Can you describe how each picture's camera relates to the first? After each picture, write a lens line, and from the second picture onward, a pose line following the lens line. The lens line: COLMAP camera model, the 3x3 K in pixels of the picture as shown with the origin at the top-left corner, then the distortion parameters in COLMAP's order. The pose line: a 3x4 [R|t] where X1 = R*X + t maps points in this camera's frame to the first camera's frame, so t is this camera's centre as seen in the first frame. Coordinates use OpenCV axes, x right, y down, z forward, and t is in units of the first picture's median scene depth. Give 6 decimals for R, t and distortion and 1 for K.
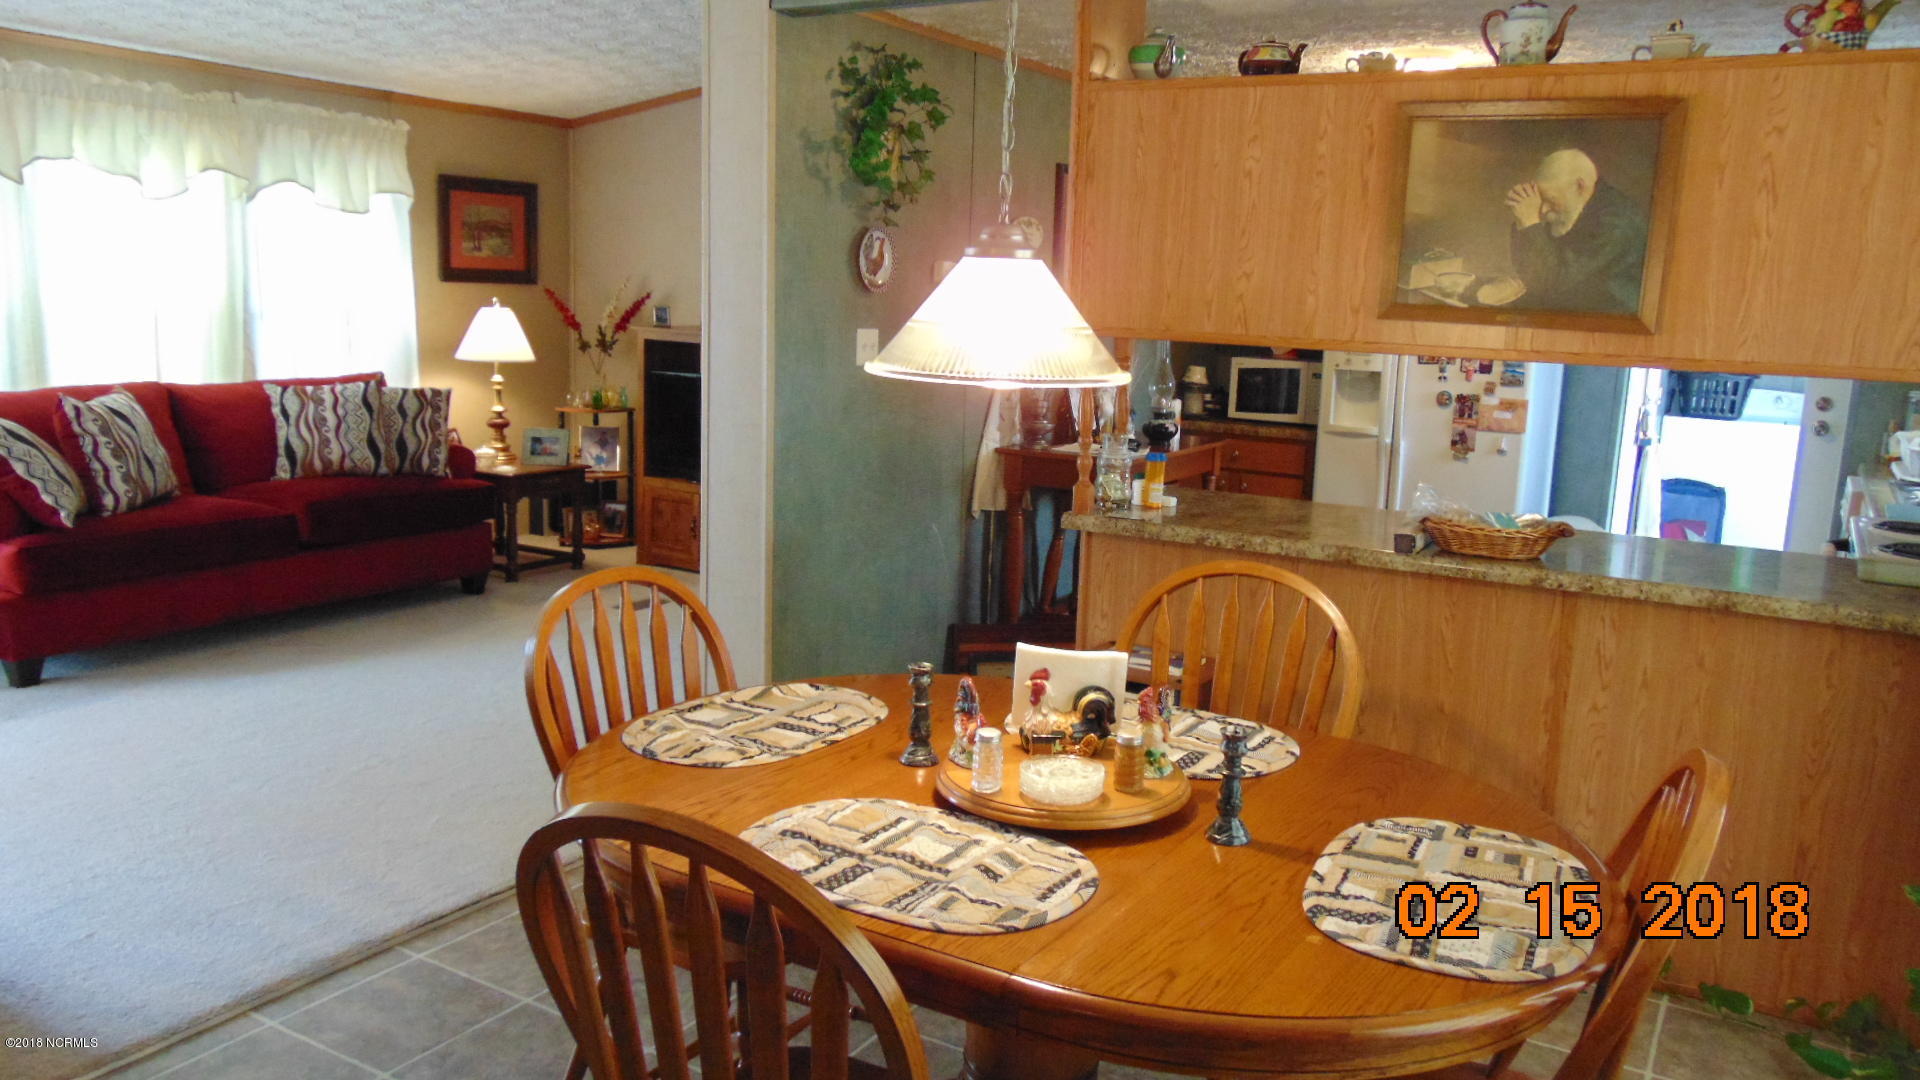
lens RADIAL K [[1442.7, 0, 964.7], [0, 1442.7, 528.7], [0, 0, 1]] dist [-0.030800, 0.062899]
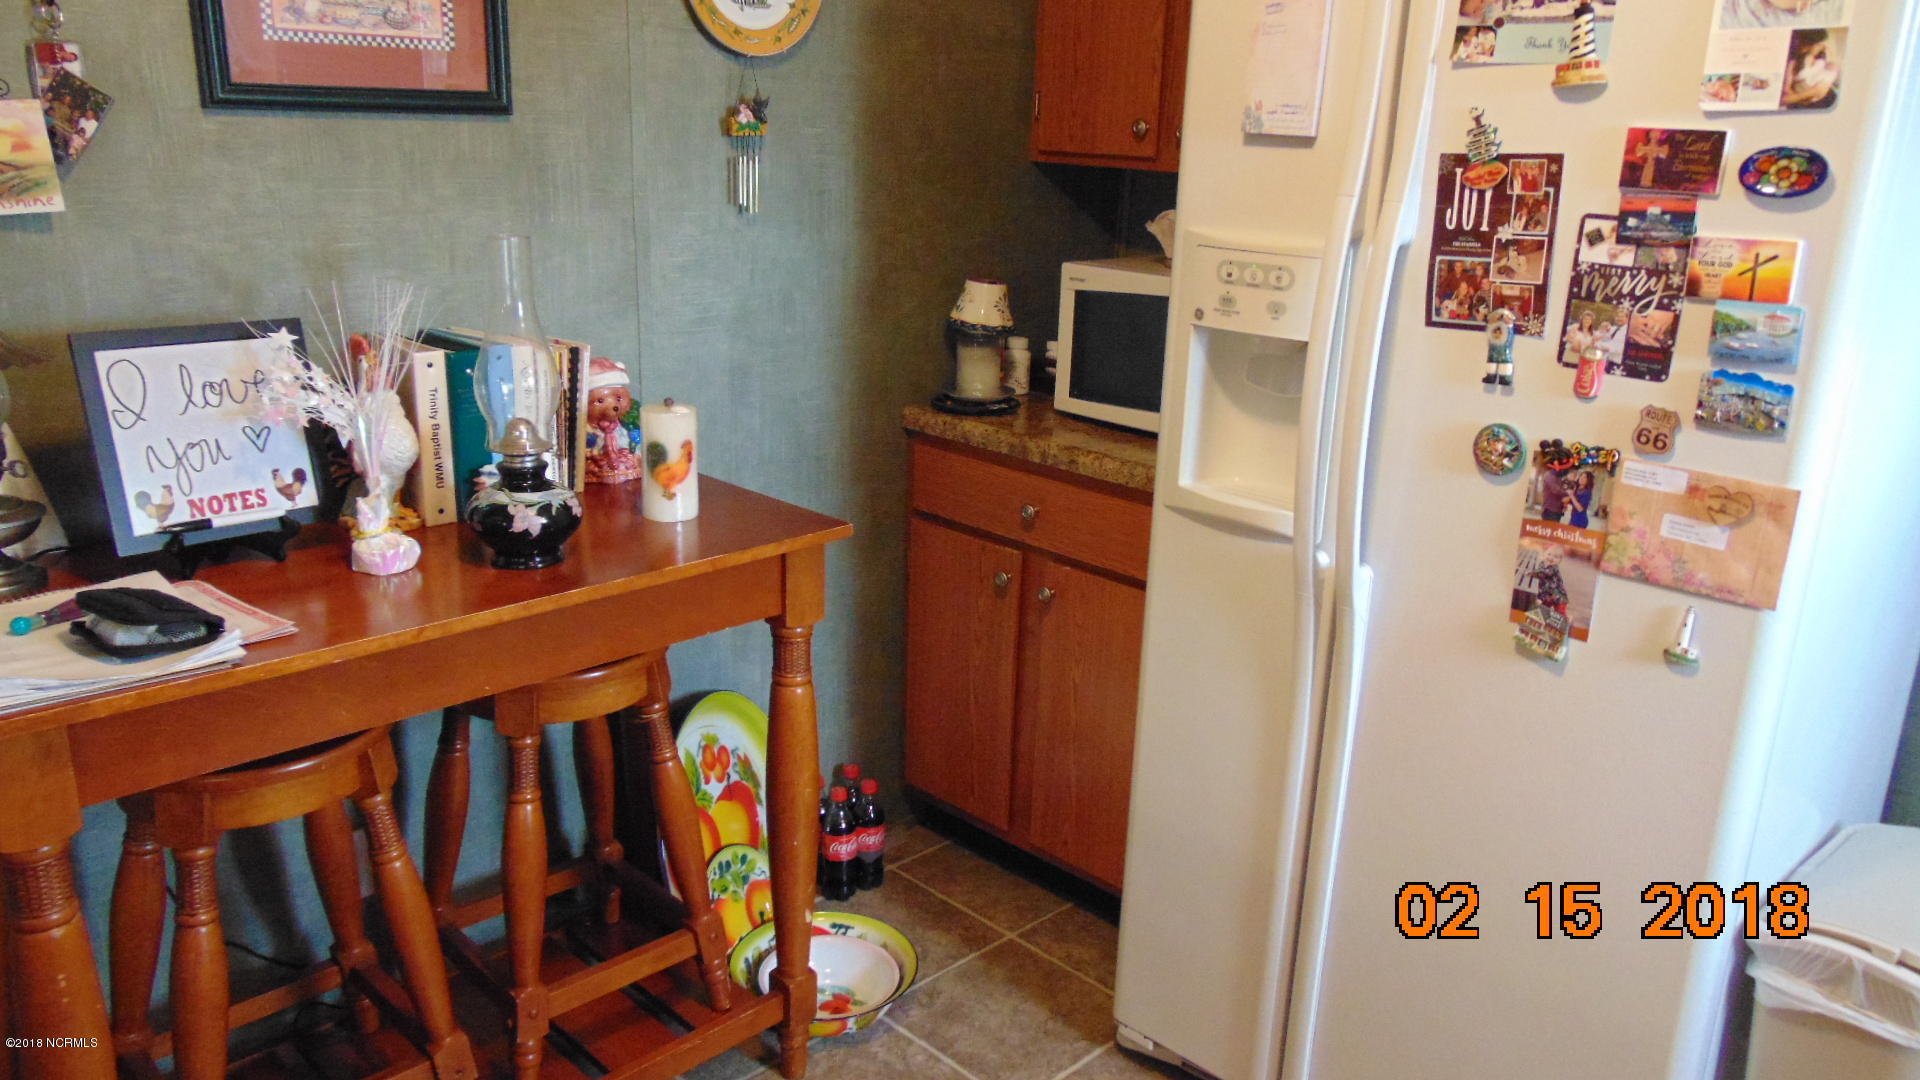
lens RADIAL K [[1442.7, 0, 948.9], [0, 1442.7, 548.8], [0, 0, 1]] dist [-0.030800, 0.062899]
pose [[0.966275, 0.069361, -0.247995, 0.305991], [-0.037461, 0.990659, 0.131114, -0.107339], [0.254772, -0.117402, 0.959848, 0.702122]]
